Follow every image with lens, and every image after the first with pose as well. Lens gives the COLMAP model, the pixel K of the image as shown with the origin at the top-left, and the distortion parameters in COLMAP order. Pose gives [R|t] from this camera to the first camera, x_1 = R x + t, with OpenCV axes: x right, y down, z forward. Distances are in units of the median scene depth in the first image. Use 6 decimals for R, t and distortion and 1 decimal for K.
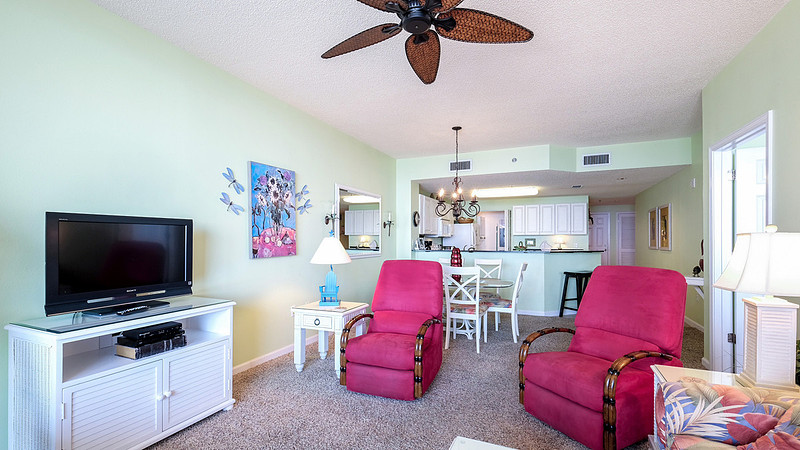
lens RADIAL K [[354.2, 0, 402.2], [0, 354.2, 238.9], [0, 0, 1]] dist [0.000446, 0.000045]
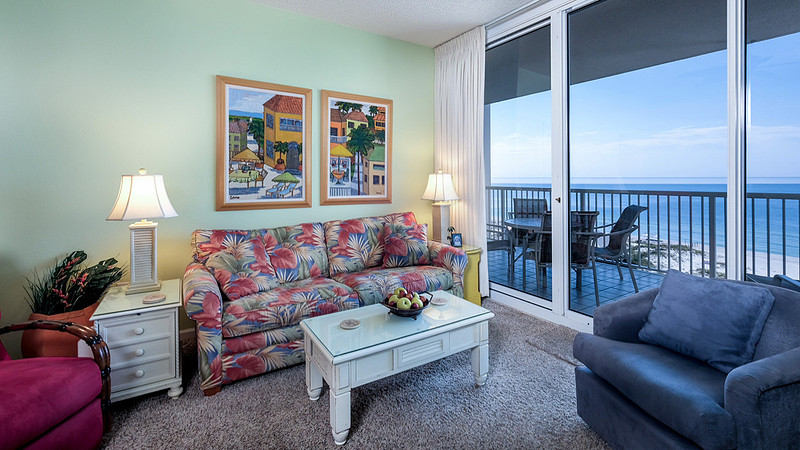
lens RADIAL K [[357.1, 0, 399.4], [0, 357.1, 180.4], [0, 0, 1]] dist [0.002712, 0.000331]
pose [[-0.824293, 0.004798, 0.566143, -0.234282], [0.003265, 0.999988, -0.003722, 0.006609], [-0.566154, -0.001220, -0.824299, 0.665624]]
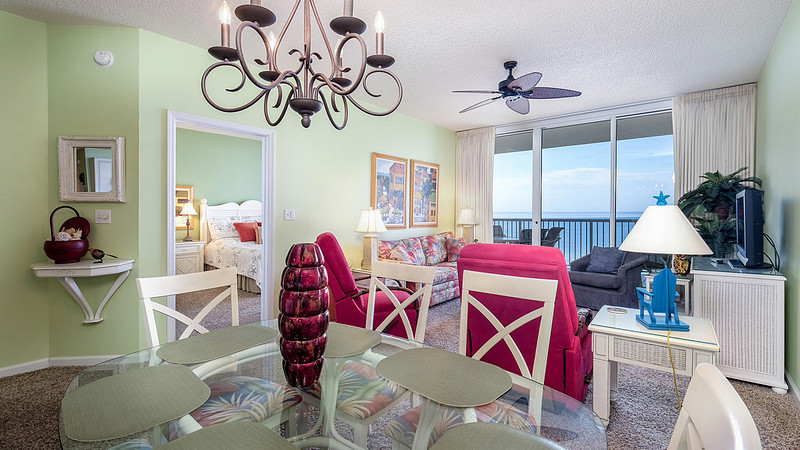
lens RADIAL K [[361.5, 0, 400.0], [0, 361.5, 225.0], [0, 0, 1]] dist [0.000460, 0.000086]
pose [[-0.956478, -0.011652, 0.291573, 0.020334], [-0.001958, 0.999436, 0.033518, 0.002455], [-0.291799, 0.031489, -0.955961, 1.484937]]
